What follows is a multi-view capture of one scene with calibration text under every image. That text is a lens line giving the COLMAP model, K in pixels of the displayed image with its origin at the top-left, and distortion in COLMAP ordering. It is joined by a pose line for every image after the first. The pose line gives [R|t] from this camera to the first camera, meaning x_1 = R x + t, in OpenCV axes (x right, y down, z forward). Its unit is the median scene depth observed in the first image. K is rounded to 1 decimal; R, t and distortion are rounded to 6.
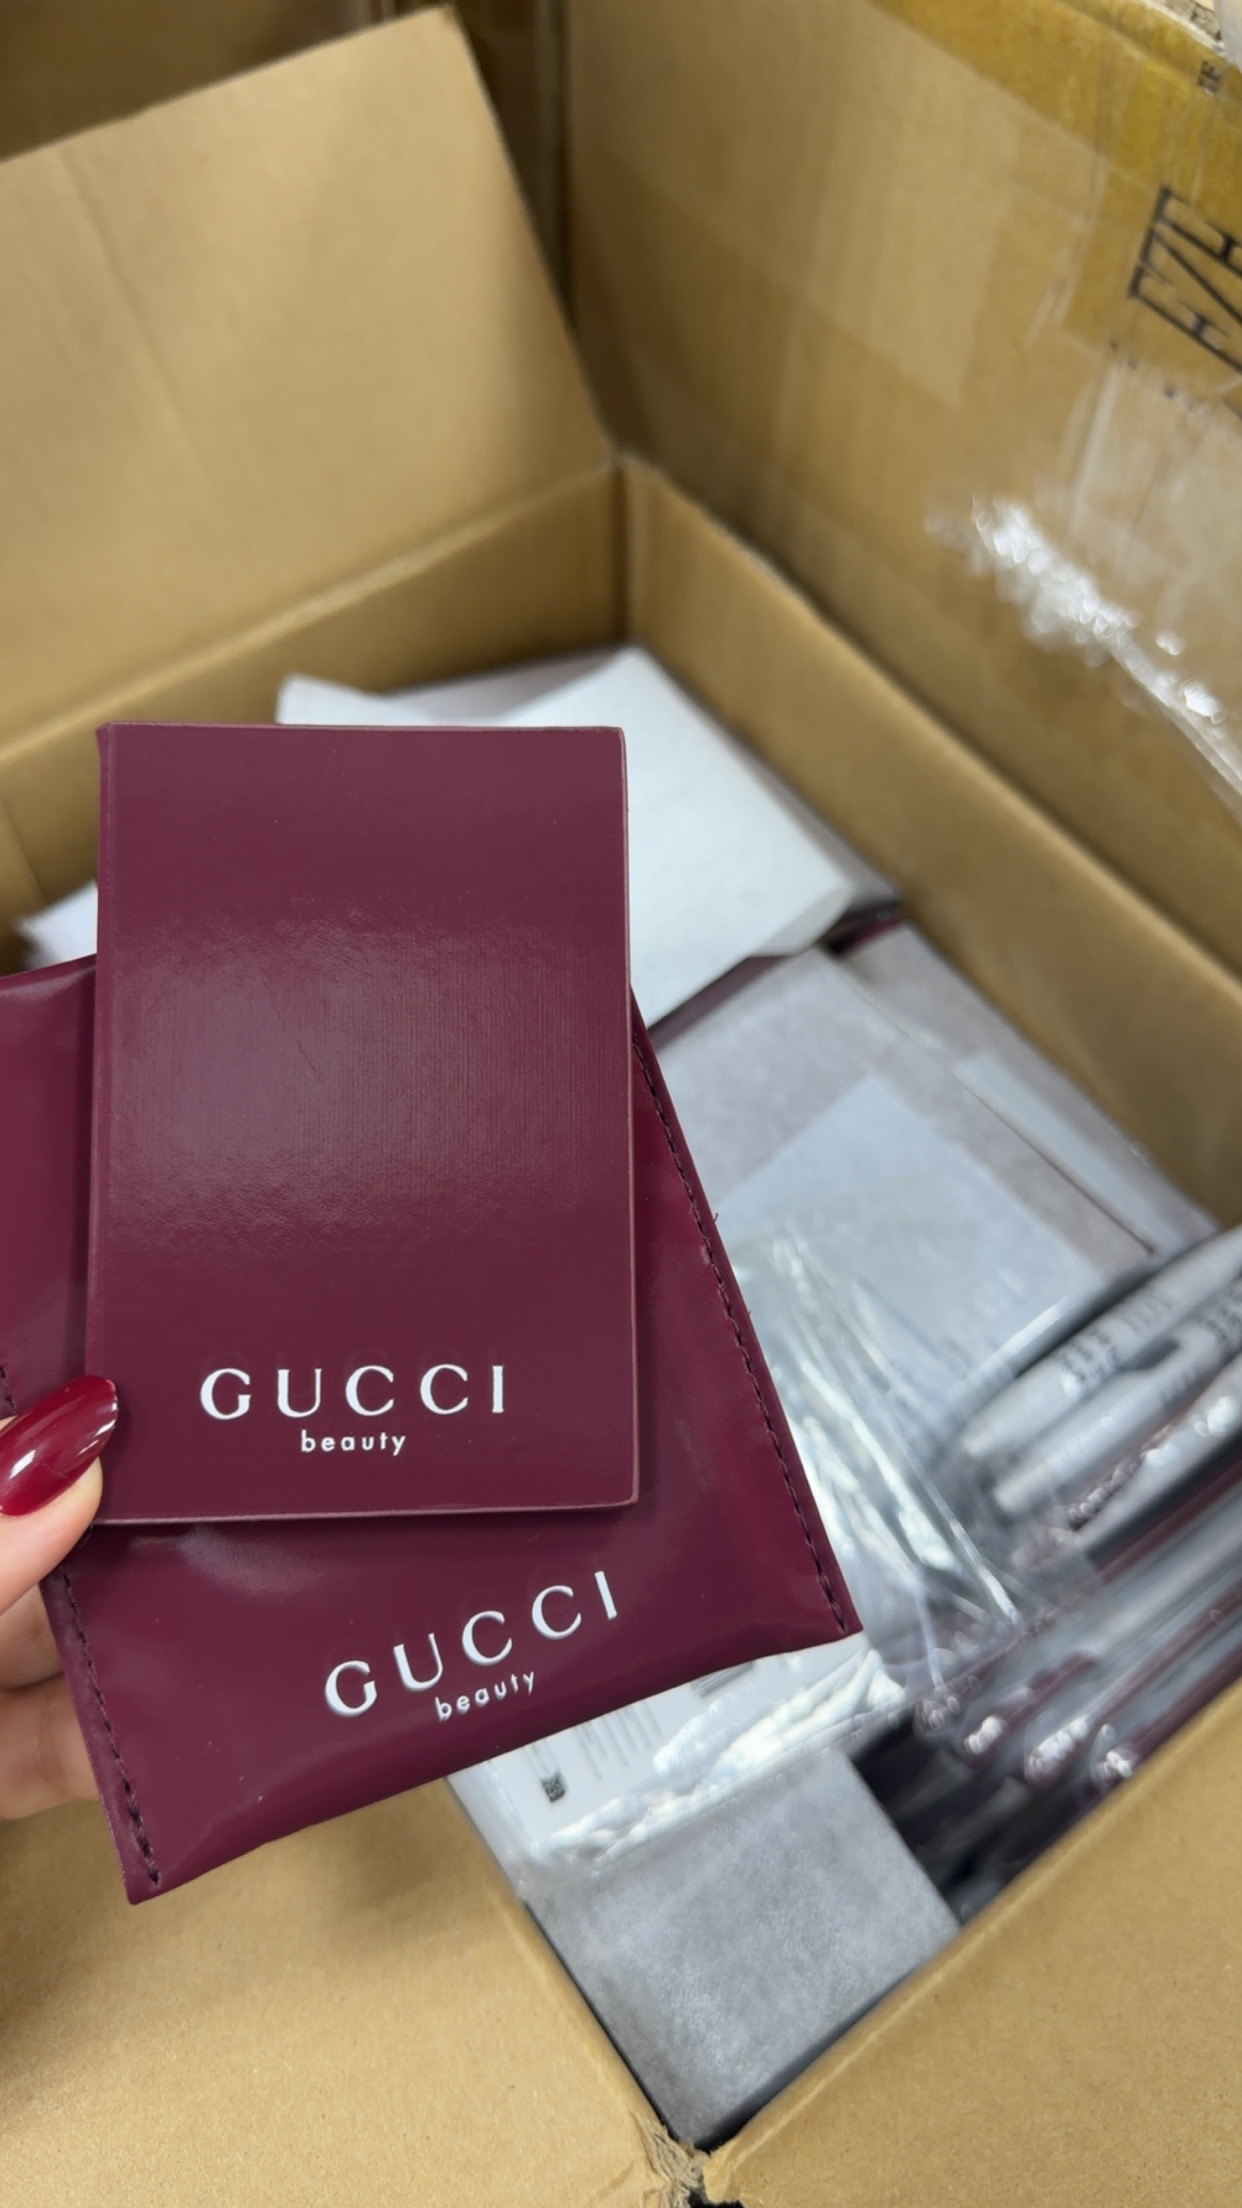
lens RADIAL K [[1737.4, 0, 621.0], [0, 1737.4, 1104.0], [0, 0, 1]] dist [-0.031568, -0.007038]
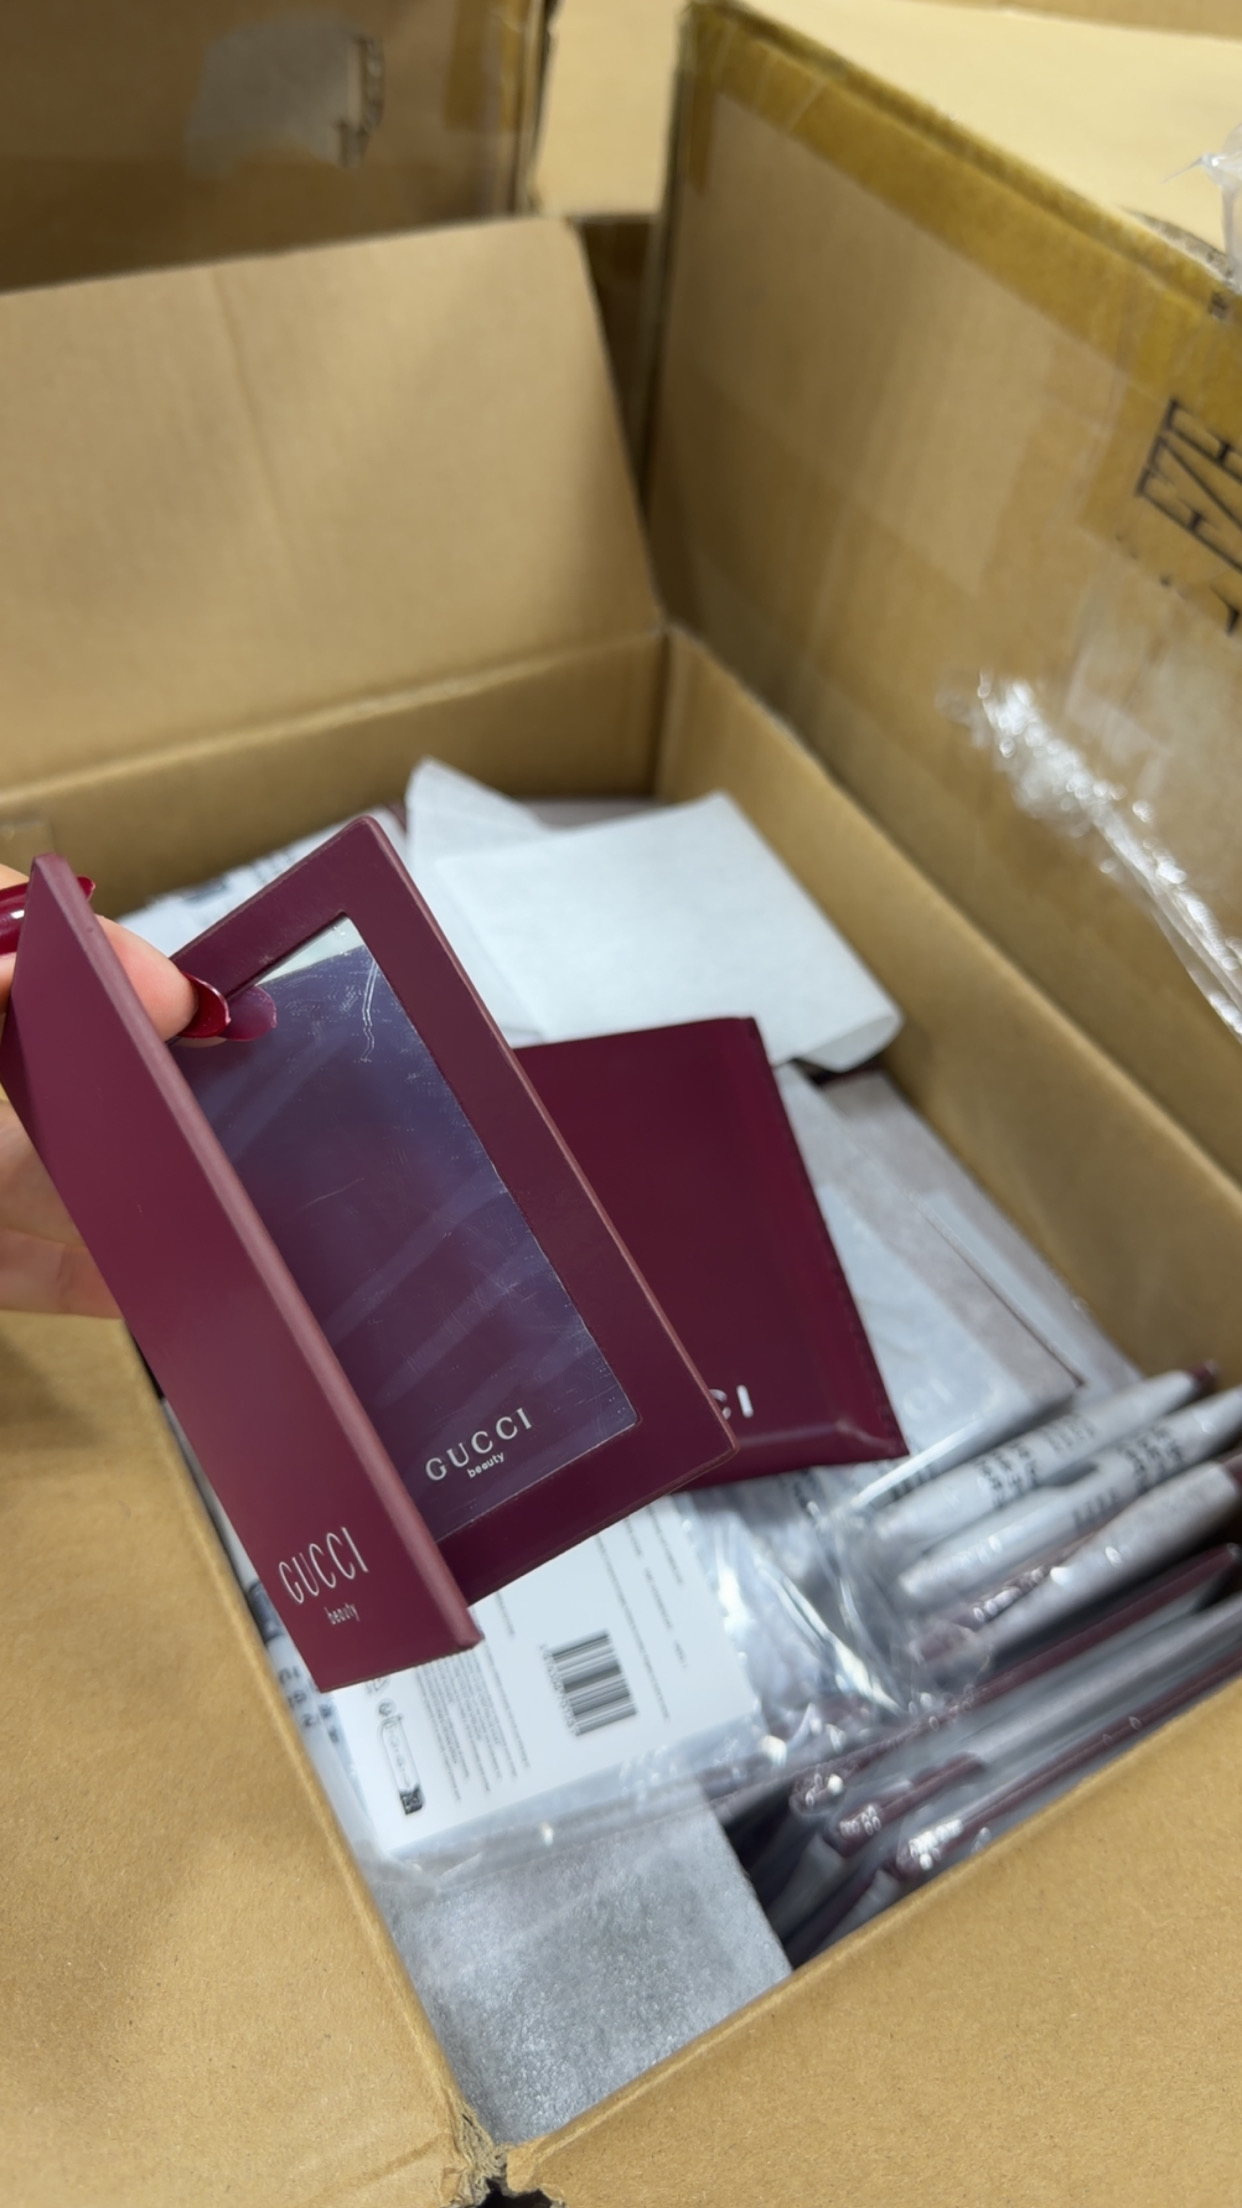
lens RADIAL K [[1737.4, 0, 621.0], [0, 1737.4, 1104.0], [0, 0, 1]] dist [-0.031568, -0.007038]
pose [[0.990623, 0.136275, -0.009761, 0.027418], [-0.135983, 0.976550, -0.166912, 0.139239], [-0.013214, 0.166674, 0.985924, -0.031588]]
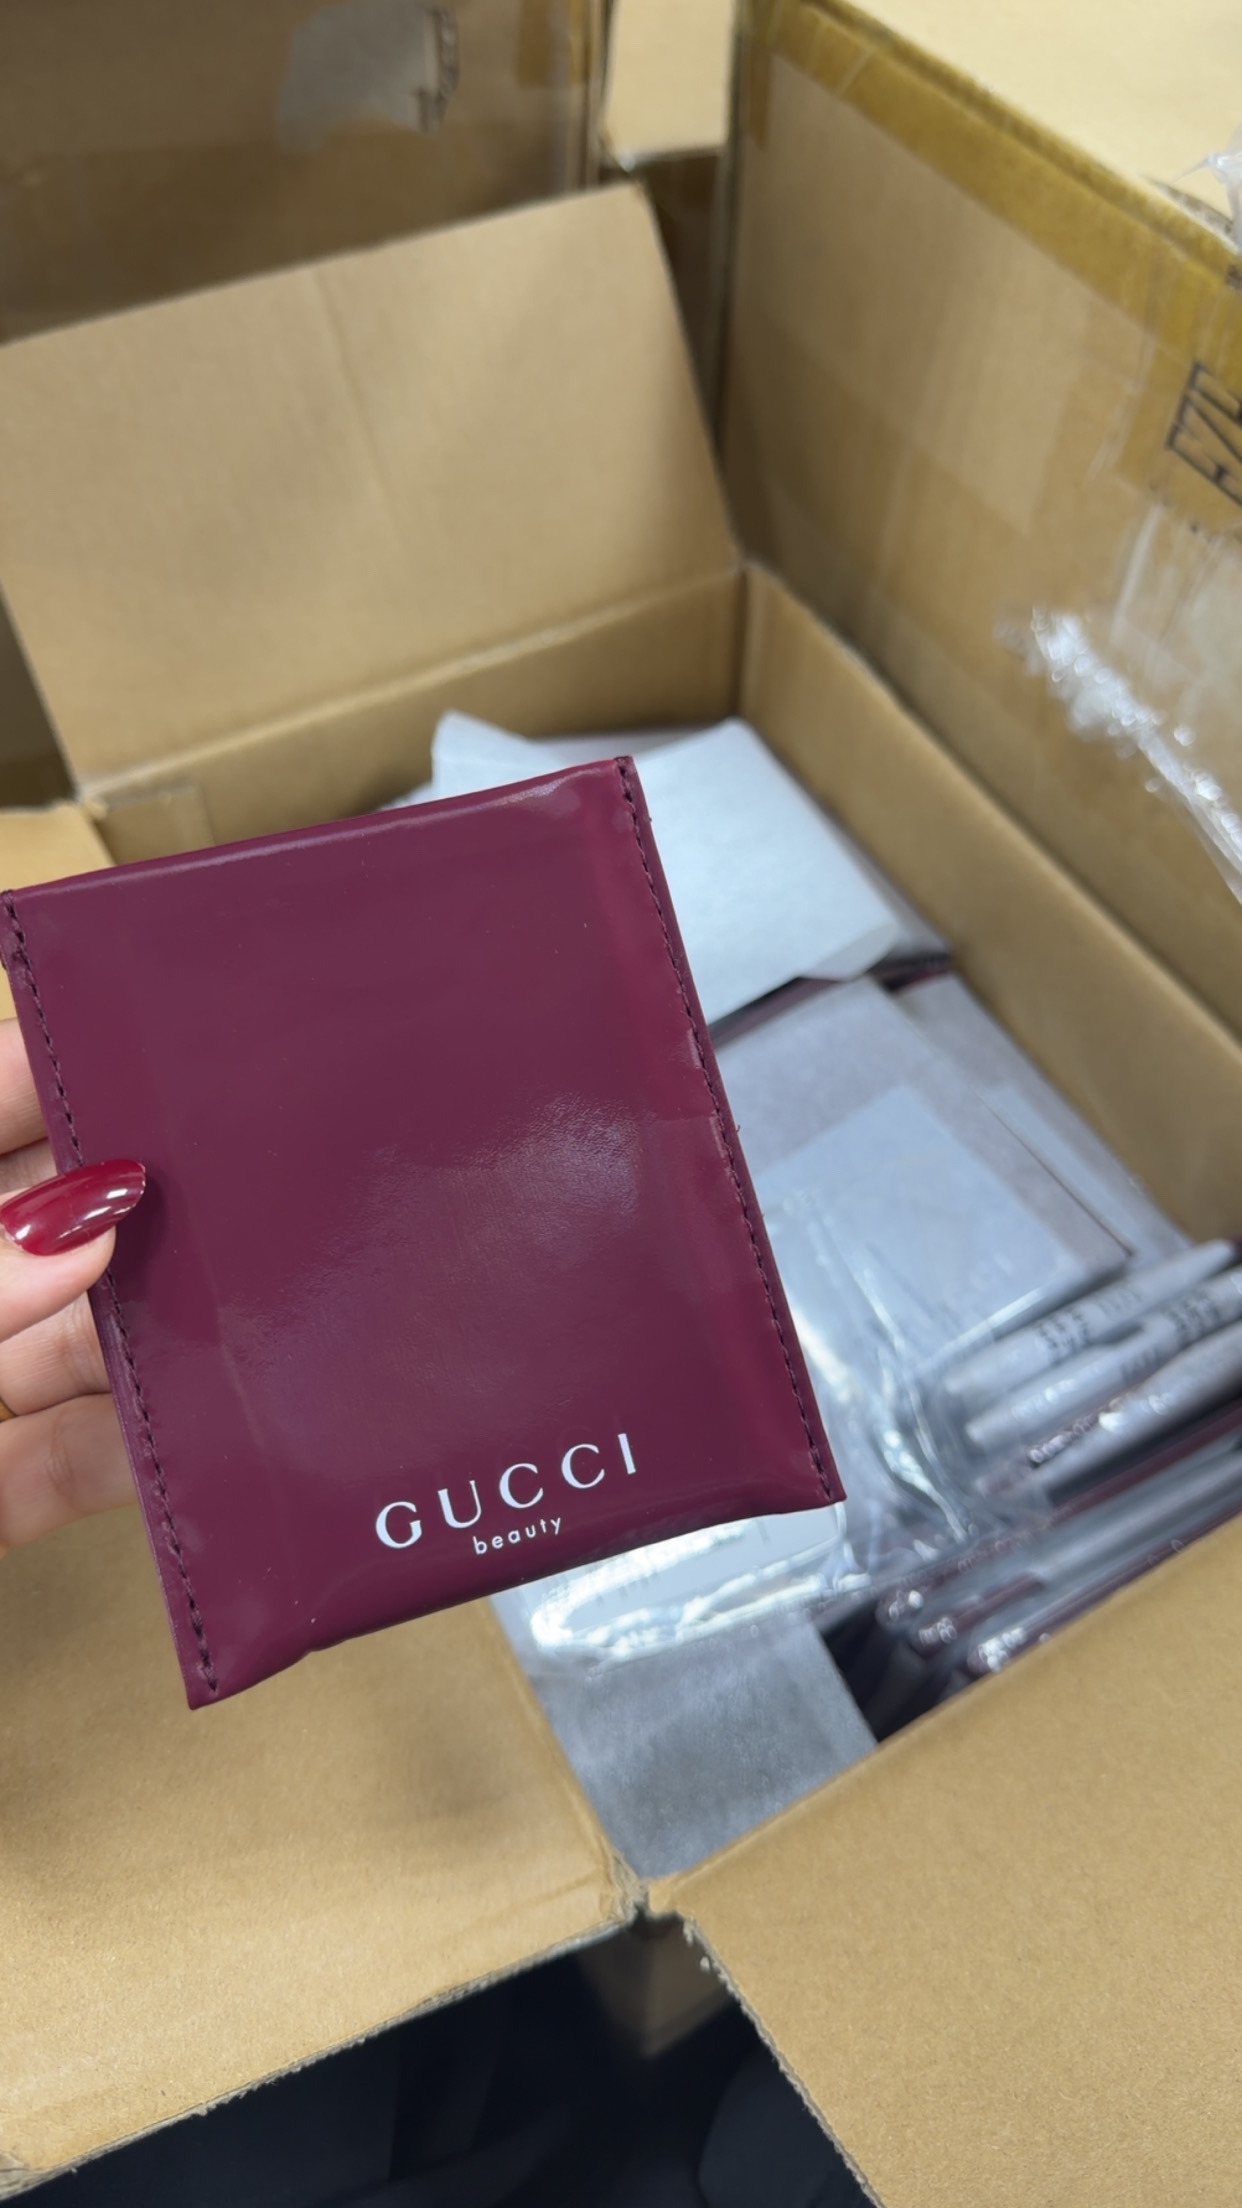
lens RADIAL K [[1726.7, 0, 621.0], [0, 1726.7, 1104.0], [0, 0, 1]] dist [-0.003091, -0.047937]
pose [[0.992844, 0.101896, -0.062278, 0.033008], [-0.106664, 0.991171, -0.078753, 0.119791], [0.053703, 0.084833, 0.994947, -0.181590]]
